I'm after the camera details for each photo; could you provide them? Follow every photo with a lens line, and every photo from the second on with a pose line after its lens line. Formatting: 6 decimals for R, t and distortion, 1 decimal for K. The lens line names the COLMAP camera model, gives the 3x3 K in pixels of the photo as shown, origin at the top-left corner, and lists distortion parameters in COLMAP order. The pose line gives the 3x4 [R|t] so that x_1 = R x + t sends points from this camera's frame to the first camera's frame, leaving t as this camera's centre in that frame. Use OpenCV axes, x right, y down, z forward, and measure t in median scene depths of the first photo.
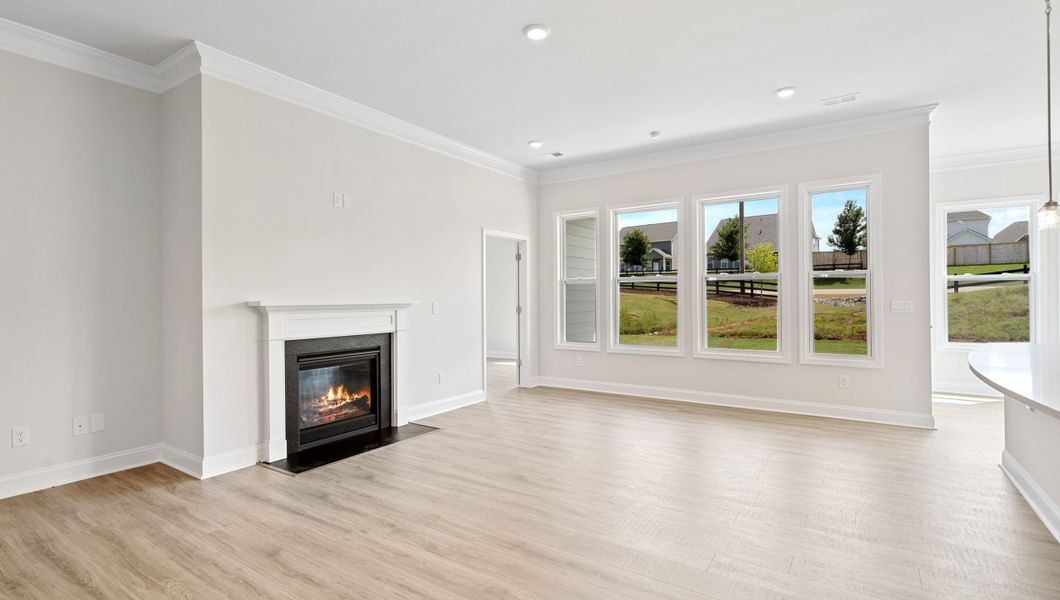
lens RADIAL K [[499.8, 0, 523.6], [0, 499.8, 296.9], [0, 0, 1]] dist [0.000798, 0.000188]
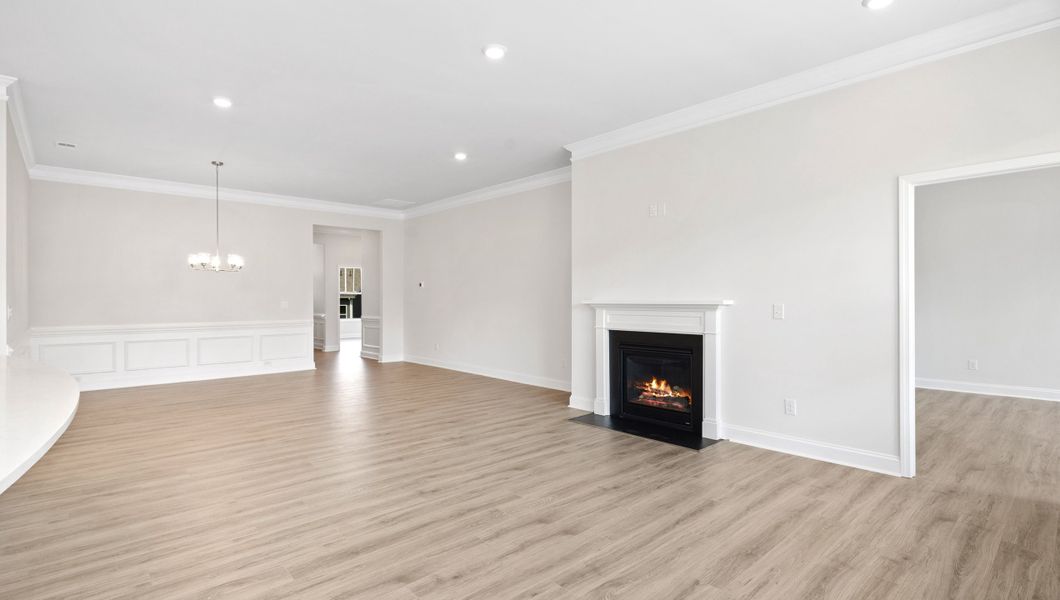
lens RADIAL K [[499.8, 0, 523.6], [0, 499.8, 296.9], [0, 0, 1]] dist [0.000798, 0.000188]
pose [[-0.238679, -0.015531, -0.970974, 0.880390], [-0.008360, 0.999868, -0.013939, 0.019700], [0.971062, 0.004790, -0.238778, 1.105481]]
